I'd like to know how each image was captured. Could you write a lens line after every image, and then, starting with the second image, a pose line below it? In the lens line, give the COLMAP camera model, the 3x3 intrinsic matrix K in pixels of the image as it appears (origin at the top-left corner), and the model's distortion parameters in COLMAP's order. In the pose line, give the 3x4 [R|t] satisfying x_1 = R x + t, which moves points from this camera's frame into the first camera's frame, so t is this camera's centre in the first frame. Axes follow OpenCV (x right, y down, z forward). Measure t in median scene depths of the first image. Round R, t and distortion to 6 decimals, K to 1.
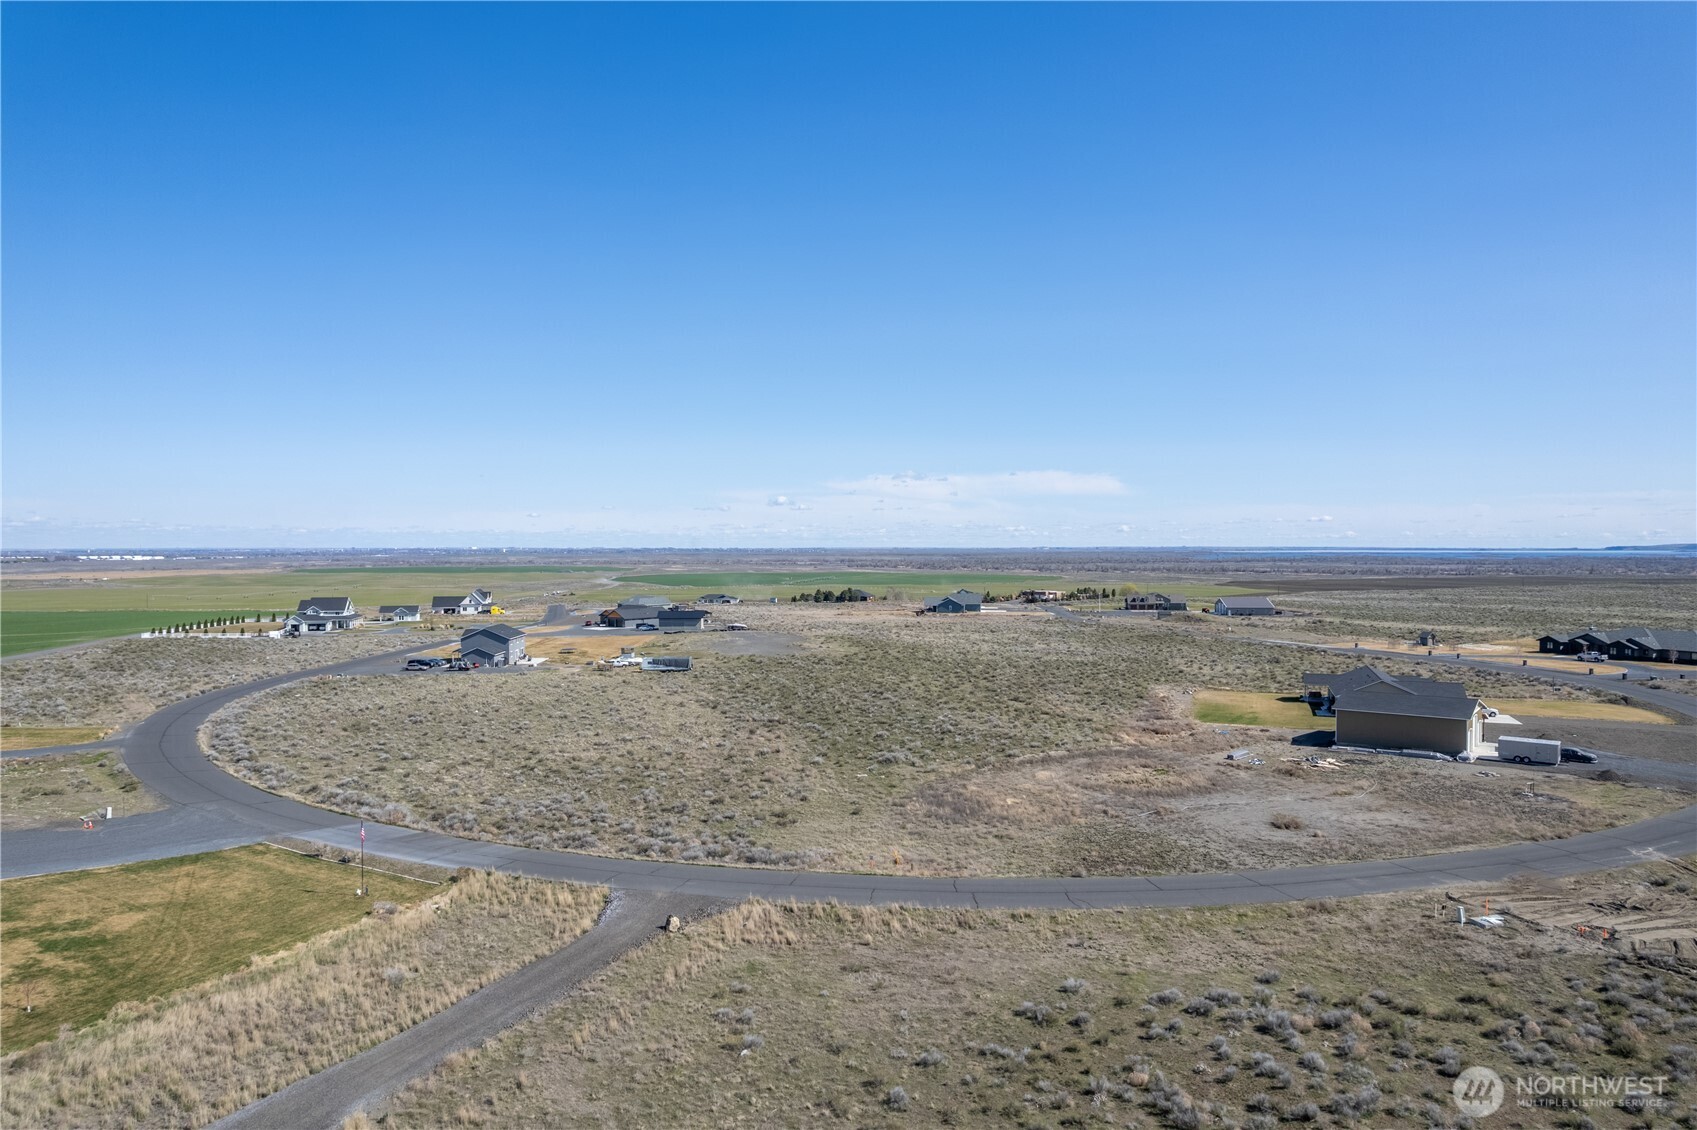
lens RADIAL K [[1104.0, 0, 842.4], [0, 1104.0, 560.3], [0, 0, 1]] dist [-0.075657, 0.070265]
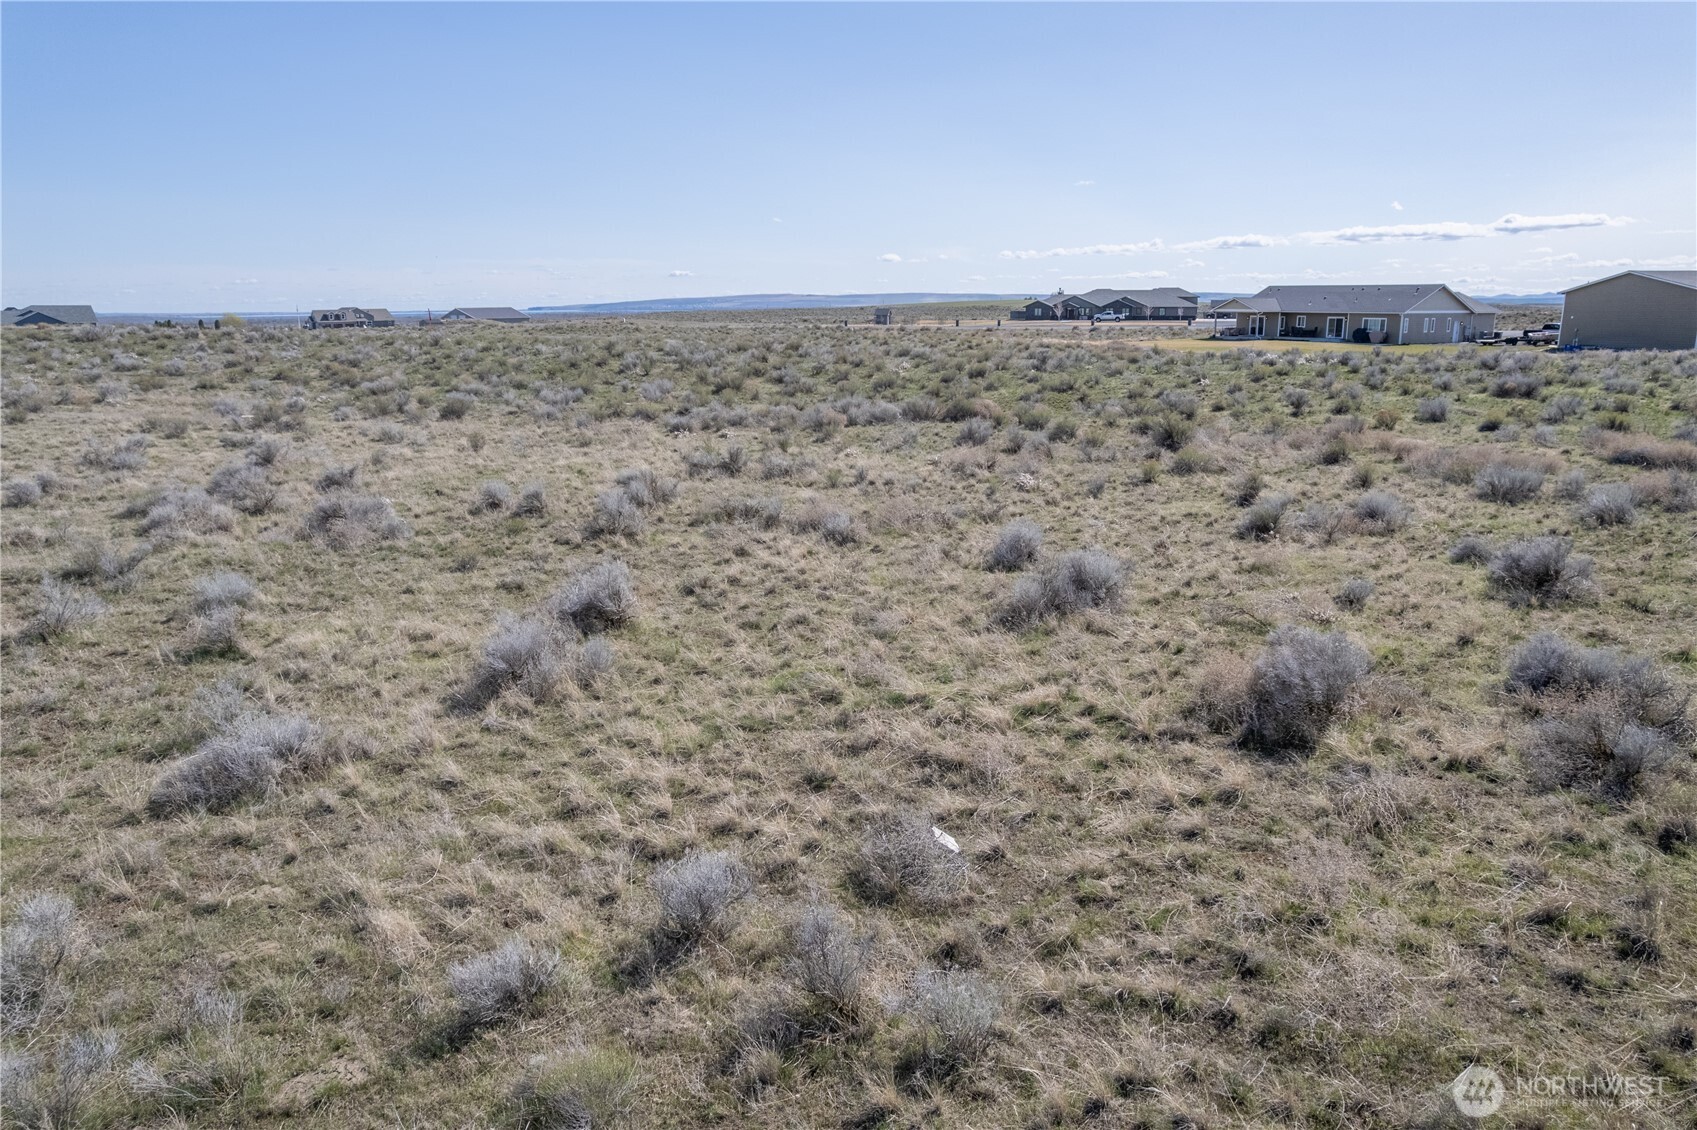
lens RADIAL K [[1089.7, 0, 848.5], [0, 1089.7, 565.0], [0, 0, 1]] dist [-0.080670, 0.068455]
pose [[0.606588, -0.185172, 0.773151, -0.072312], [0.014259, 0.974874, 0.222298, 0.033781], [-0.794889, -0.123819, 0.593987, 0.235502]]
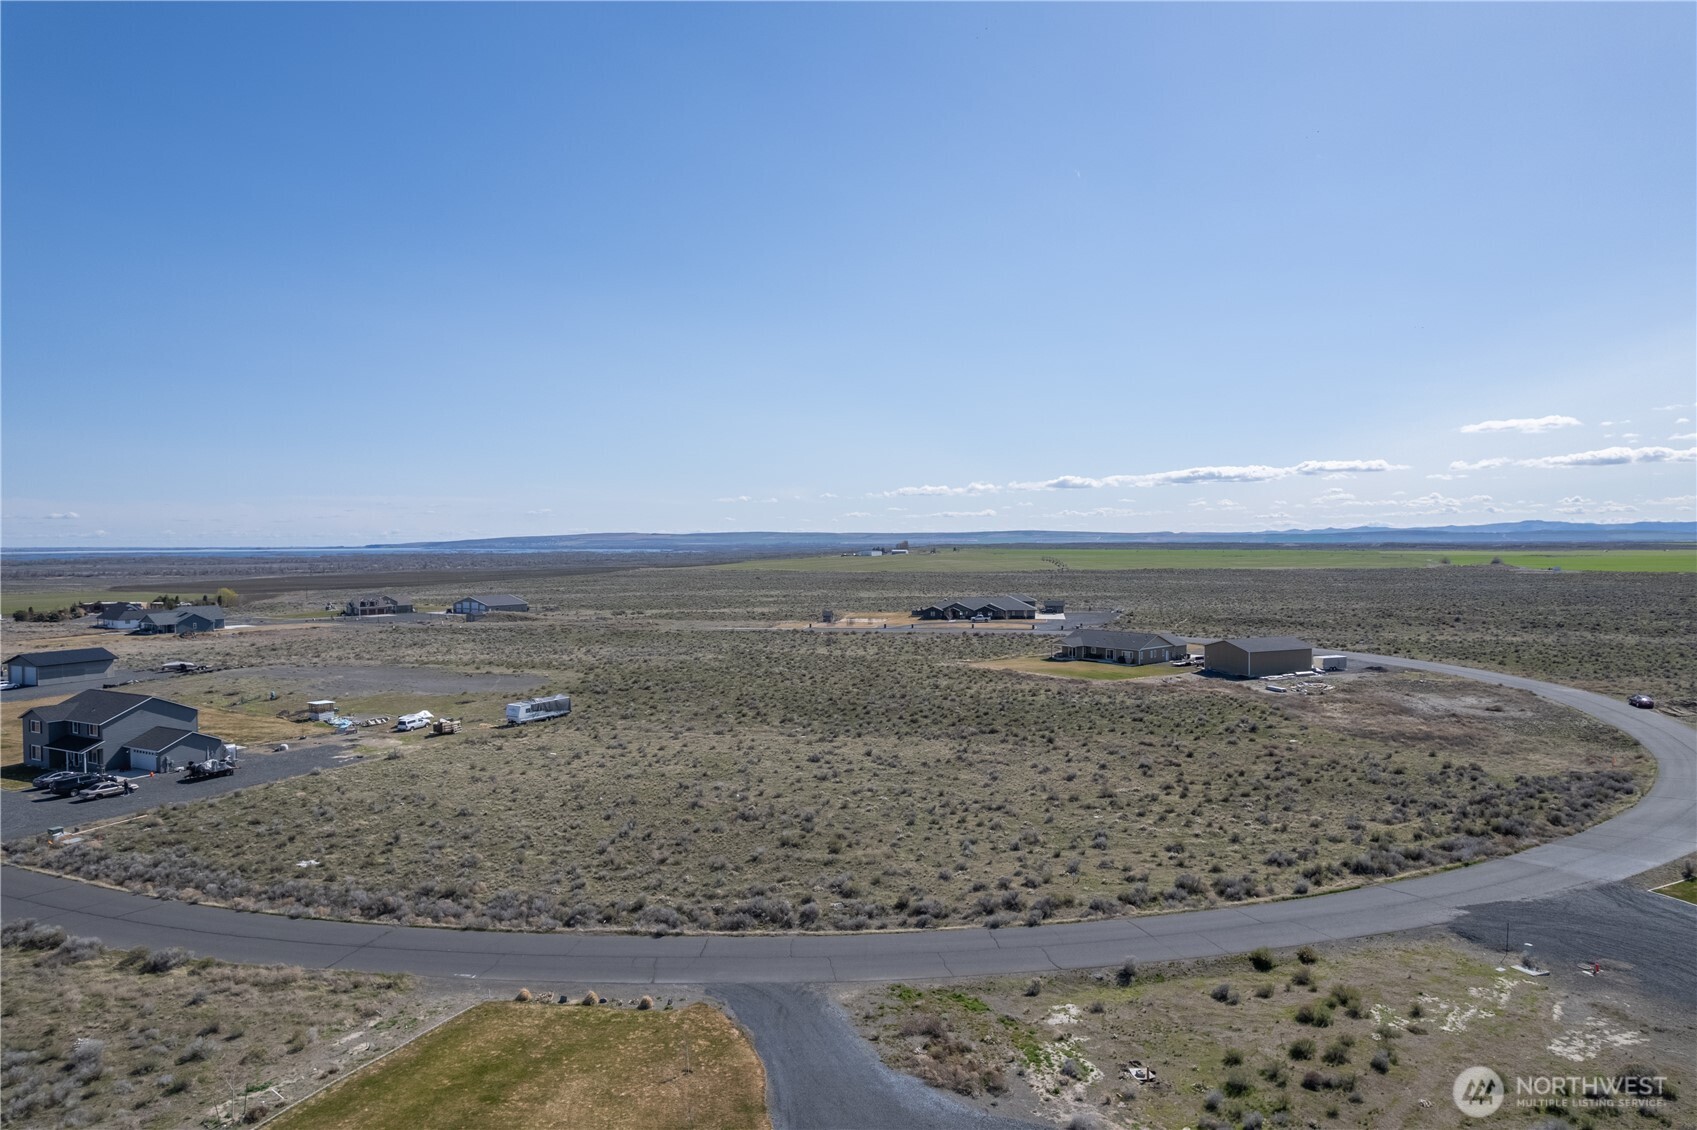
lens RADIAL K [[1104.0, 0, 842.4], [0, 1104.0, 560.3], [0, 0, 1]] dist [-0.075657, 0.070265]
pose [[0.487301, -0.017839, 0.873052, -0.245834], [0.017196, 0.999793, 0.010831, -0.001738], [-0.873065, 0.009736, 0.487507, 0.179347]]
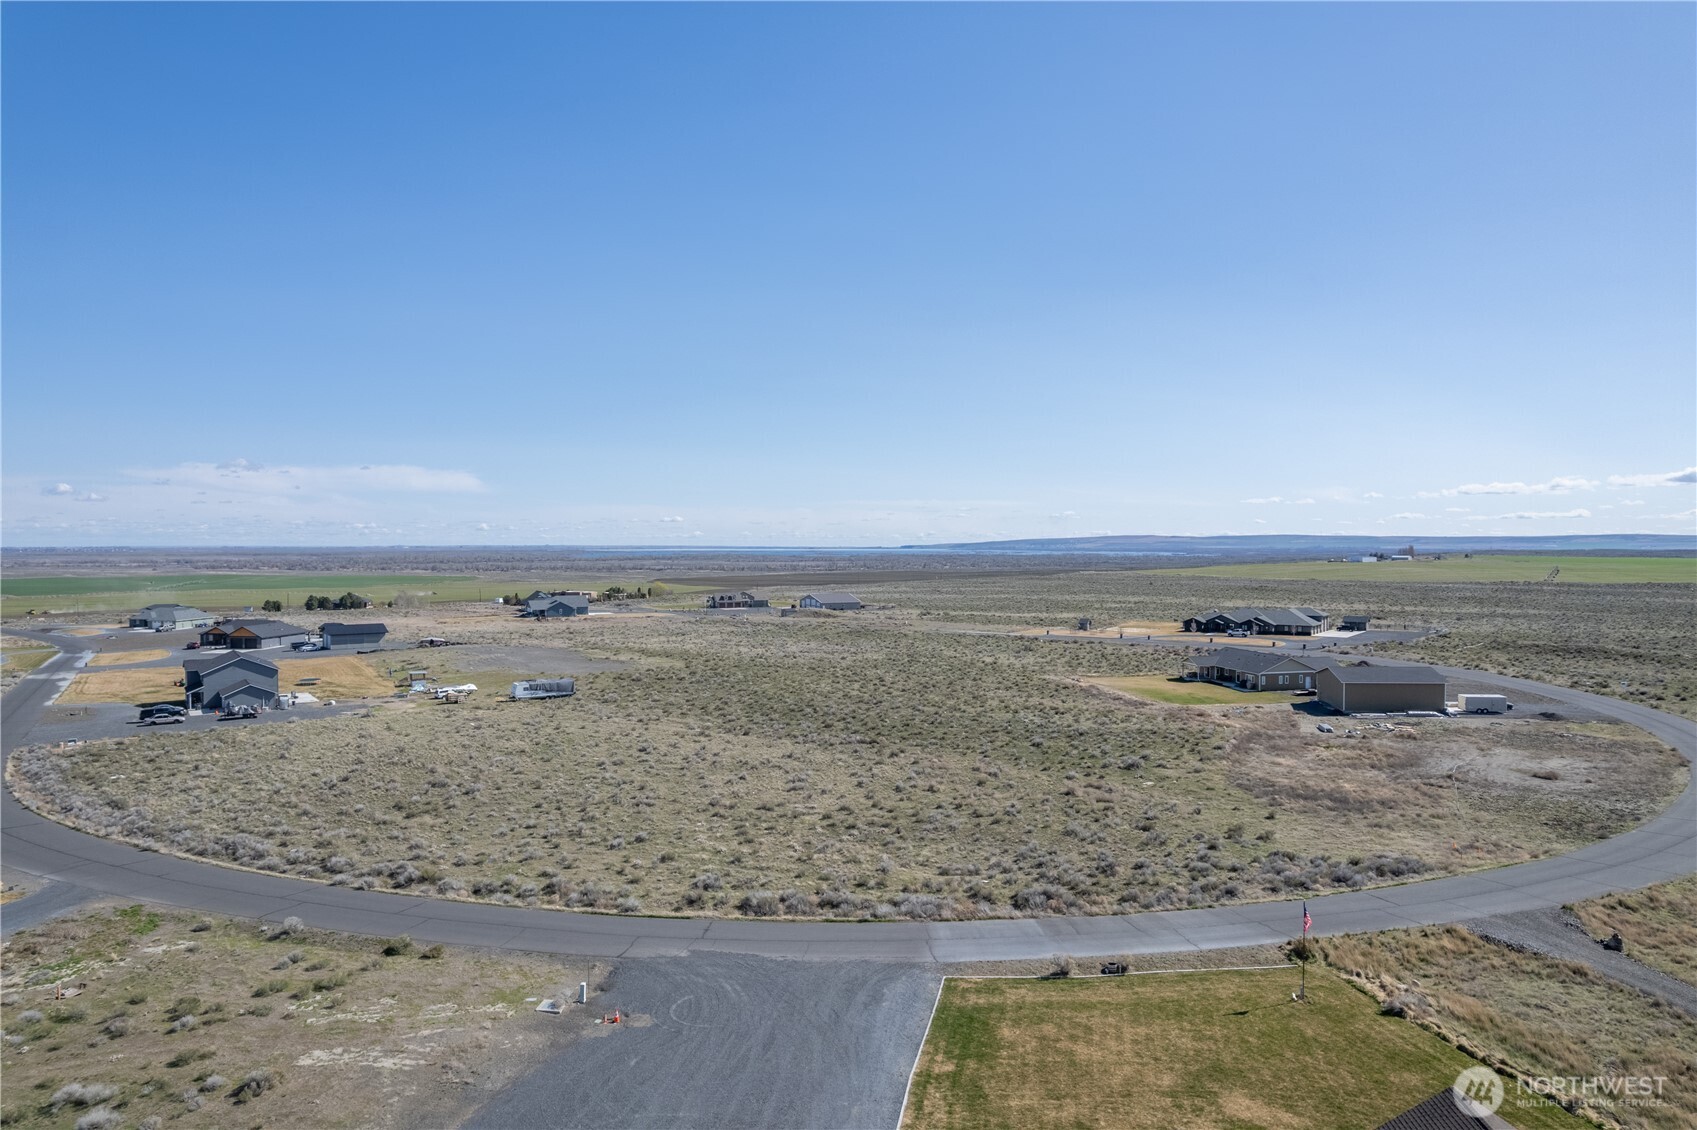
lens RADIAL K [[1104.0, 0, 842.4], [0, 1104.0, 560.3], [0, 0, 1]] dist [-0.075657, 0.070265]
pose [[0.835774, -0.006810, 0.549031, -0.153897], [0.006081, 0.999977, 0.003147, -0.000917], [-0.549040, 0.000708, 0.835796, 0.072965]]
